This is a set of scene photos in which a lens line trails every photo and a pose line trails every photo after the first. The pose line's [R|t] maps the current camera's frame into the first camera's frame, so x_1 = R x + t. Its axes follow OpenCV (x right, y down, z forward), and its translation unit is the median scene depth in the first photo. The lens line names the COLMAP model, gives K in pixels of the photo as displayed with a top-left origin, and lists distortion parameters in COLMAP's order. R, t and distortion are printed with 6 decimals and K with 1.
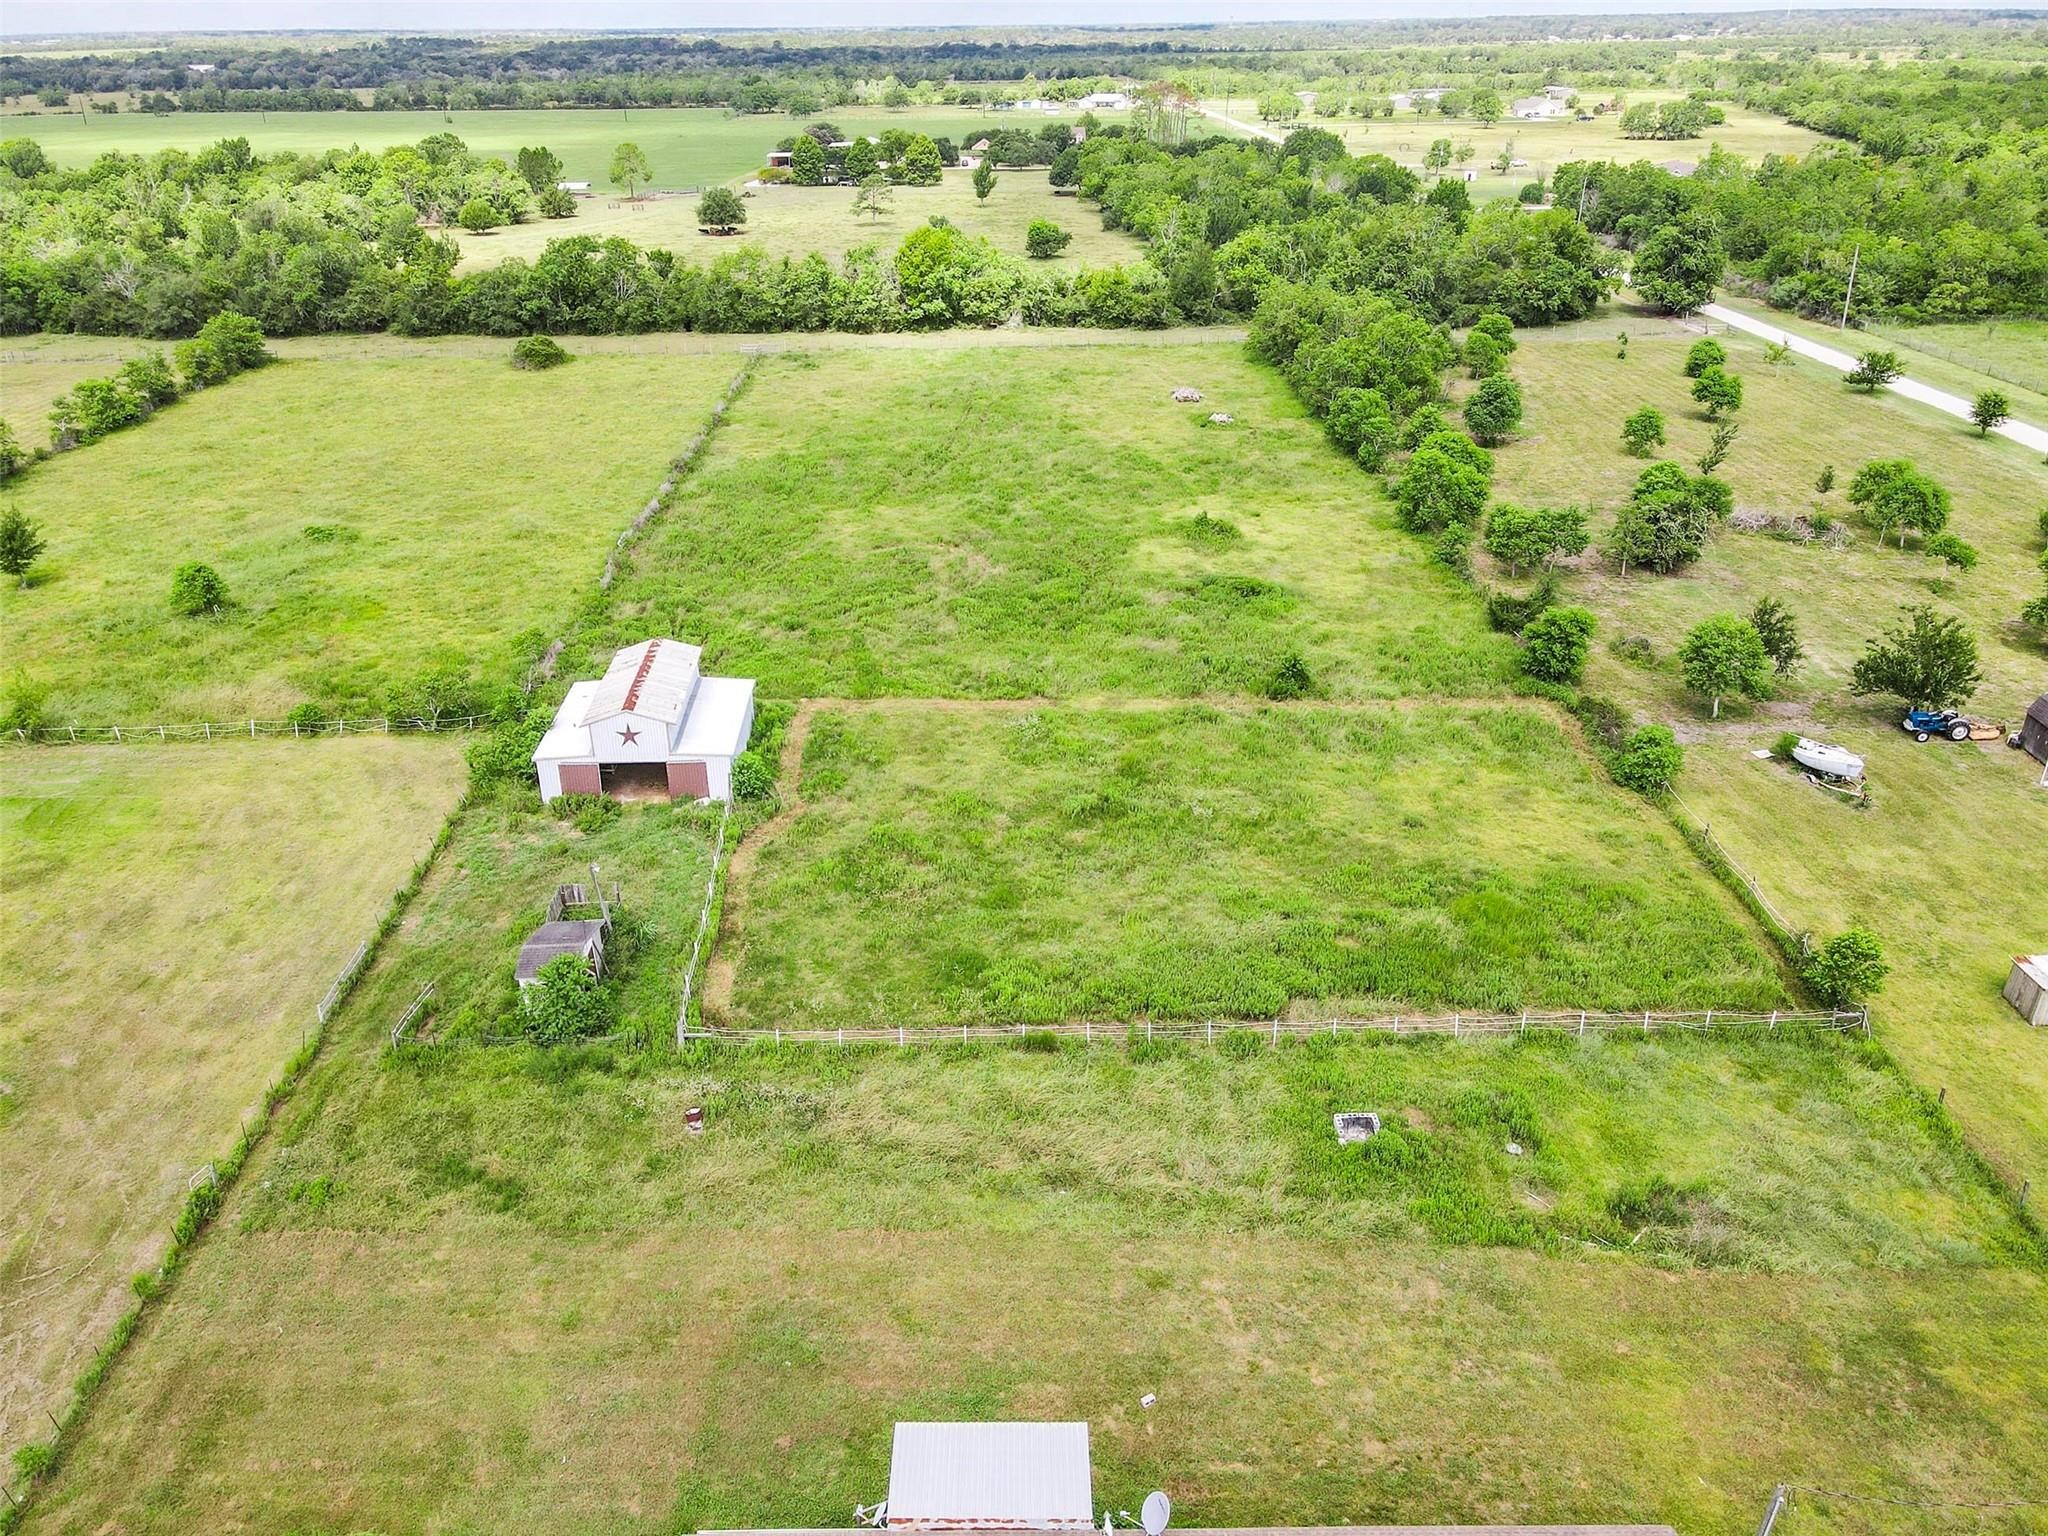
lens RADIAL K [[1498.9, 0, 1011.3], [0, 1498.9, 769.7], [0, 0, 1]] dist [0.018039, 0.008190]
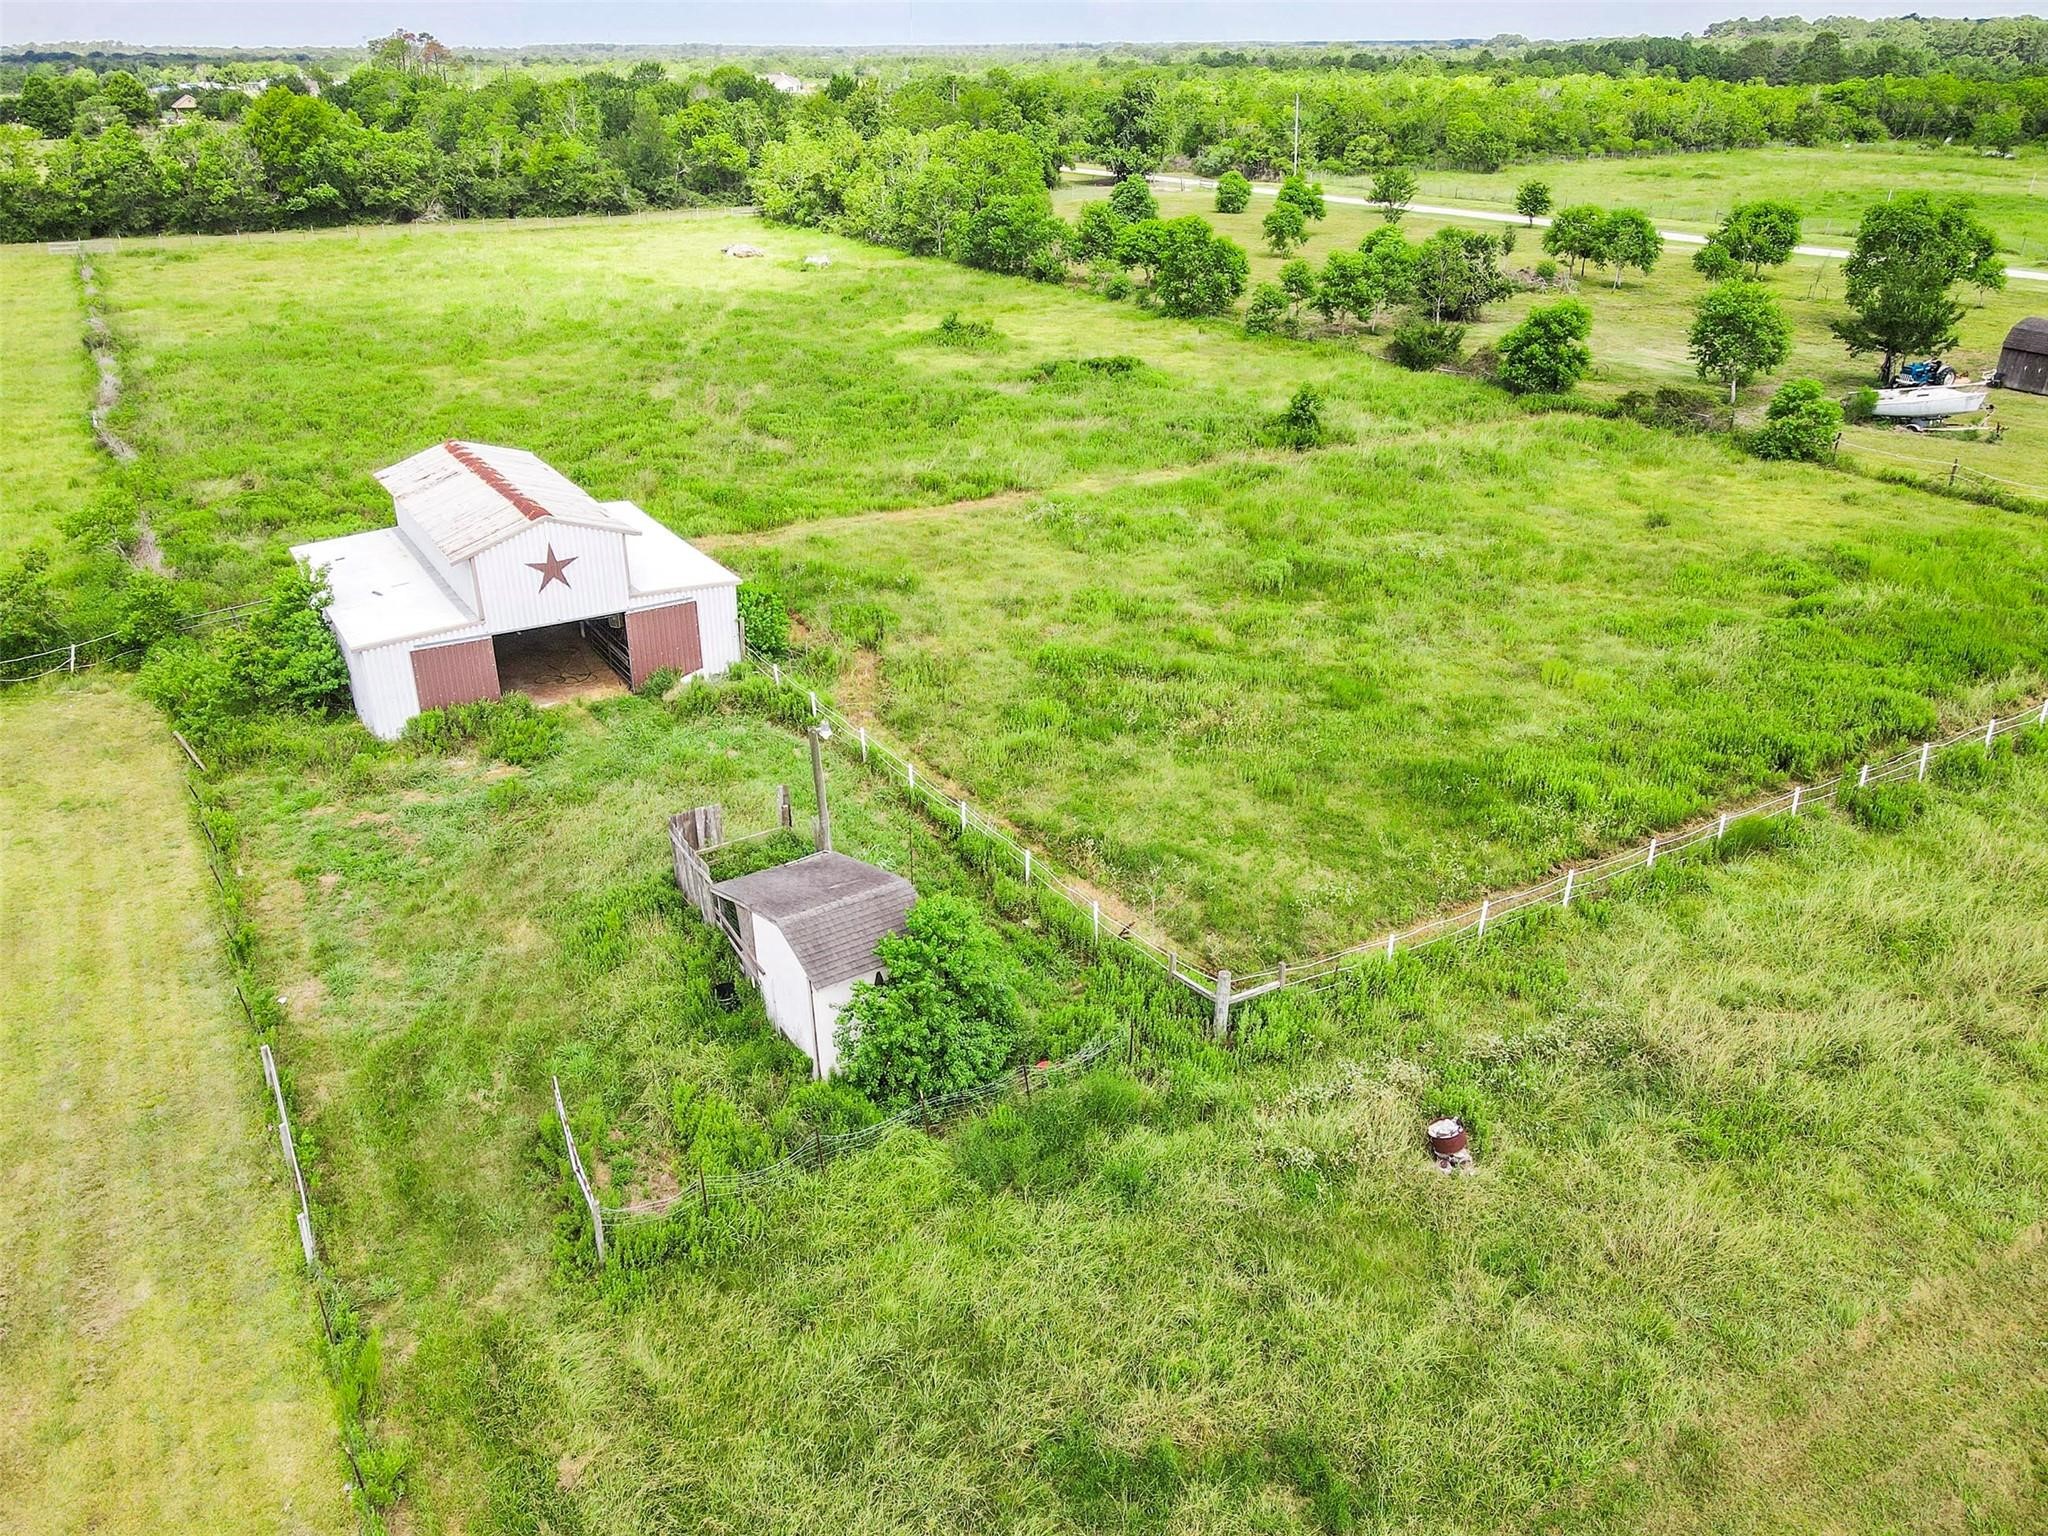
lens RADIAL K [[1487.8, 0, 1016.6], [0, 1487.8, 765.5], [0, 0, 1]] dist [0.054131, -0.036330]
pose [[0.874393, -0.204726, 0.439914, -0.147362], [0.213488, 0.976482, 0.030094, 0.025692], [-0.435729, 0.067602, 0.897536, 0.198823]]
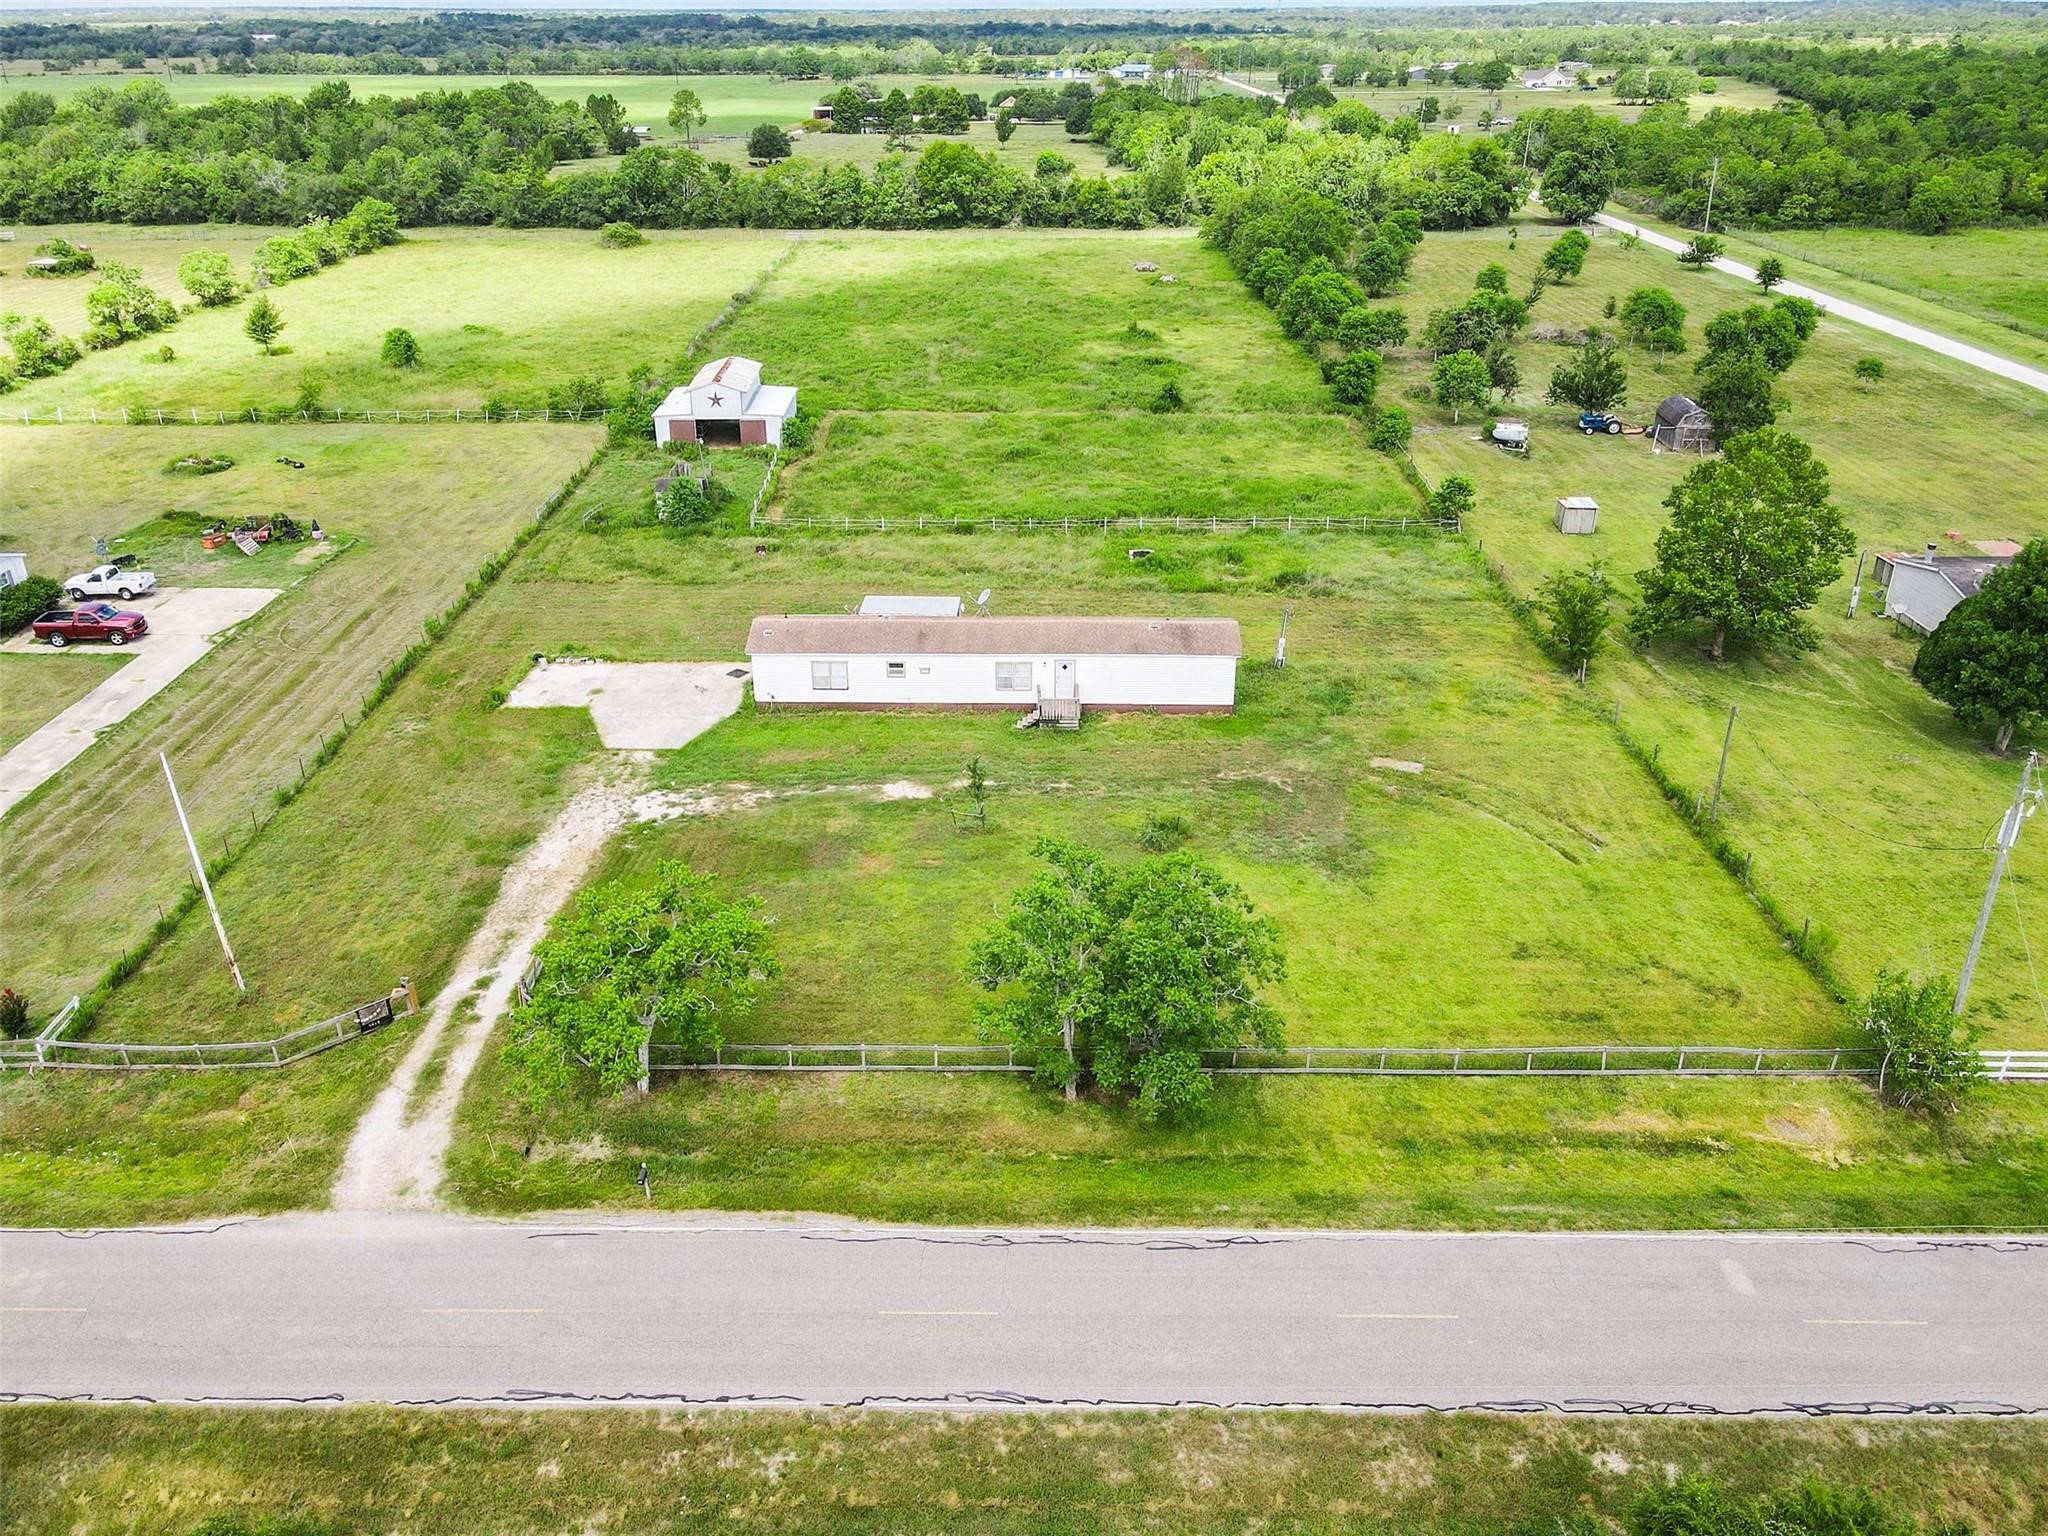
lens RADIAL K [[1519.9, 0, 1014.0], [0, 1519.9, 771.4], [0, 0, 1]] dist [0.011547, 0.022541]
pose [[0.999620, 0.018714, -0.020239, 0.036400], [-0.018635, 0.999818, 0.004099, 0.143105], [0.020312, -0.003720, 0.999787, -0.226319]]
